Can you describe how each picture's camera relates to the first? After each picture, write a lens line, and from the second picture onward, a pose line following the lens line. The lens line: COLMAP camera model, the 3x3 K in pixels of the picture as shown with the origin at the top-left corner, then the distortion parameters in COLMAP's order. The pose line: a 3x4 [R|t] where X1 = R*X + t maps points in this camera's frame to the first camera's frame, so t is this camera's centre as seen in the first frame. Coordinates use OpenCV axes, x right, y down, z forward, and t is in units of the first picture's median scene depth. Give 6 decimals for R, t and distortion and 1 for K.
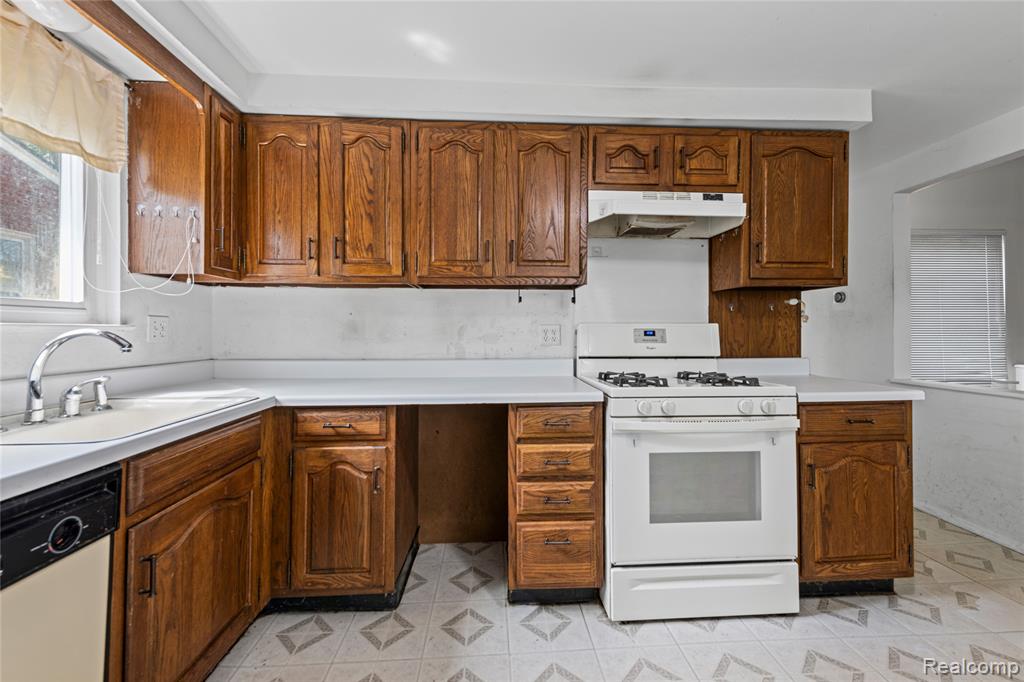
lens RADIAL K [[425.5, 0, 516.0], [0, 425.5, 332.5], [0, 0, 1]] dist [0.001859, 0.000062]
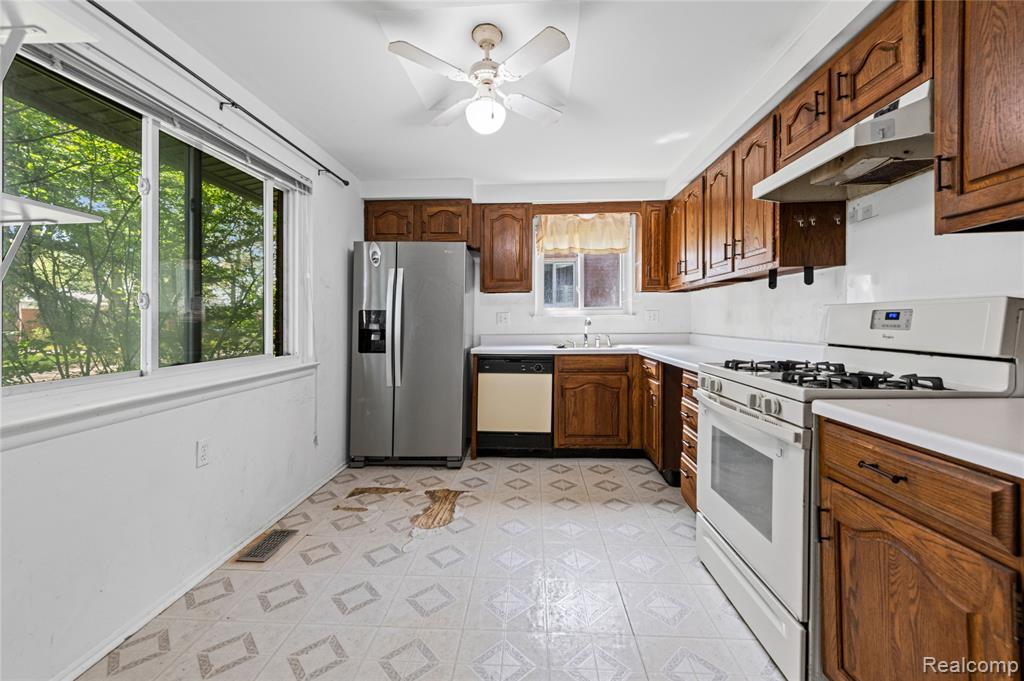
lens RADIAL K [[412.0, 0, 511.2], [0, 412.0, 317.9], [0, 0, 1]] dist [0.002051, 0.000150]
pose [[-0.109075, -0.004865, -0.994022, 1.401744], [0.002228, 0.999984, -0.005139, 0.009654], [0.994031, -0.002775, -0.109062, 0.578698]]
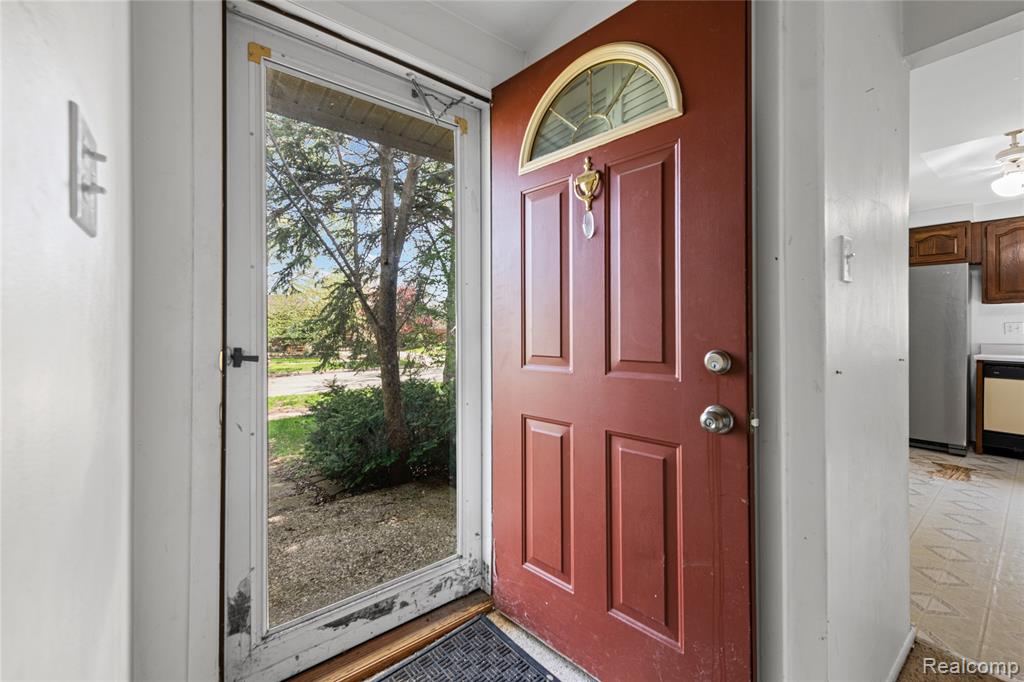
lens RADIAL K [[412.0, 0, 511.2], [0, 412.0, 318.4], [0, 0, 1]] dist [0.002051, 0.000150]
pose [[-0.824626, -0.010492, -0.565580, 2.781900], [-0.000602, 0.999844, -0.017670, -0.011621], [0.565677, -0.014231, -0.824504, 0.599454]]
